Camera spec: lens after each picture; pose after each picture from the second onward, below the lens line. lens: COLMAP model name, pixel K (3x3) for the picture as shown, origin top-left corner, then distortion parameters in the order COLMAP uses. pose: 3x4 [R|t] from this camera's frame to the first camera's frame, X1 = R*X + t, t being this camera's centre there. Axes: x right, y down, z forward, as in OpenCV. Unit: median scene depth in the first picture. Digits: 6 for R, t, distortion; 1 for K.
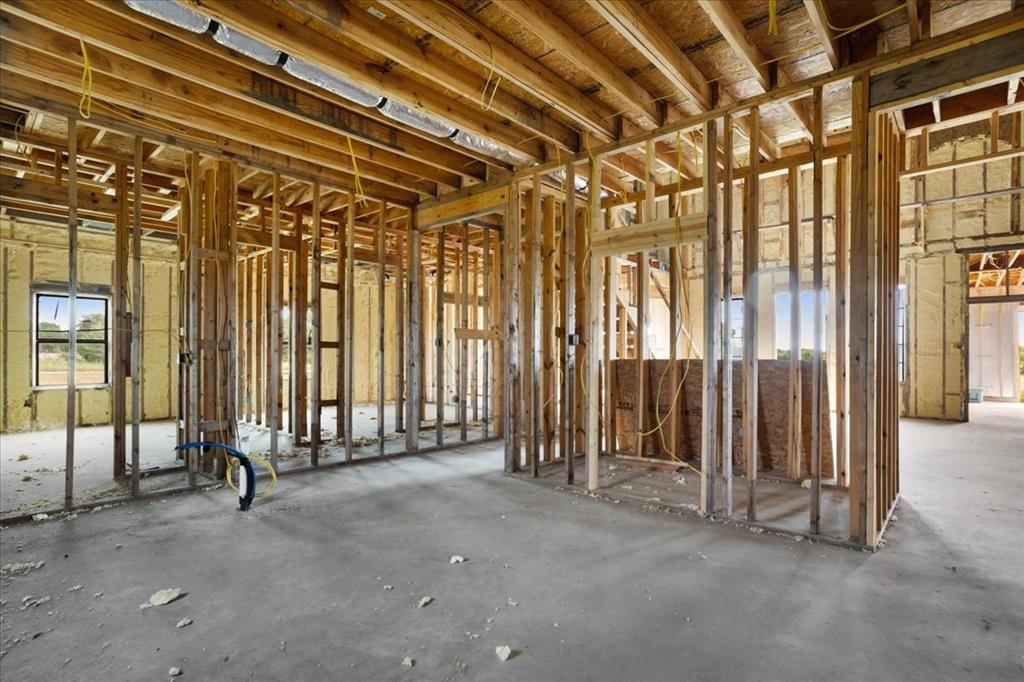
lens RADIAL K [[496.7, 0, 522.6], [0, 496.7, 341.9], [0, 0, 1]] dist [-0.040429, 0.031374]
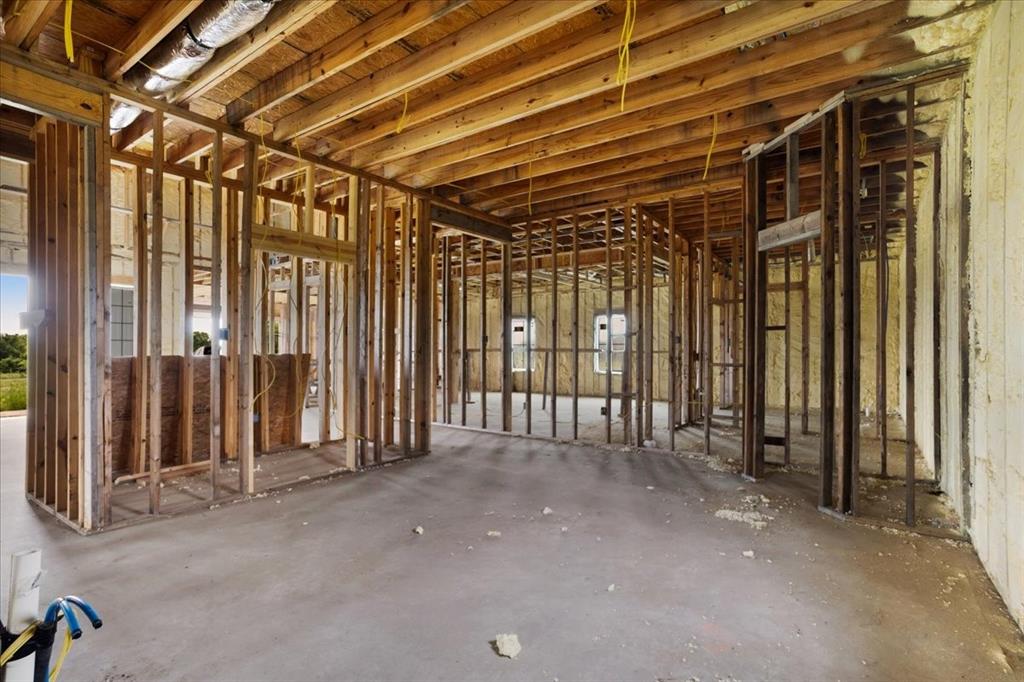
lens RADIAL K [[496.7, 0, 522.6], [0, 496.7, 341.9], [0, 0, 1]] dist [-0.040429, 0.031374]
pose [[-0.104838, 0.013496, 0.994398, -0.990453], [-0.026526, 0.999514, -0.016362, 0.010175], [-0.994135, -0.028093, -0.104430, 0.670955]]
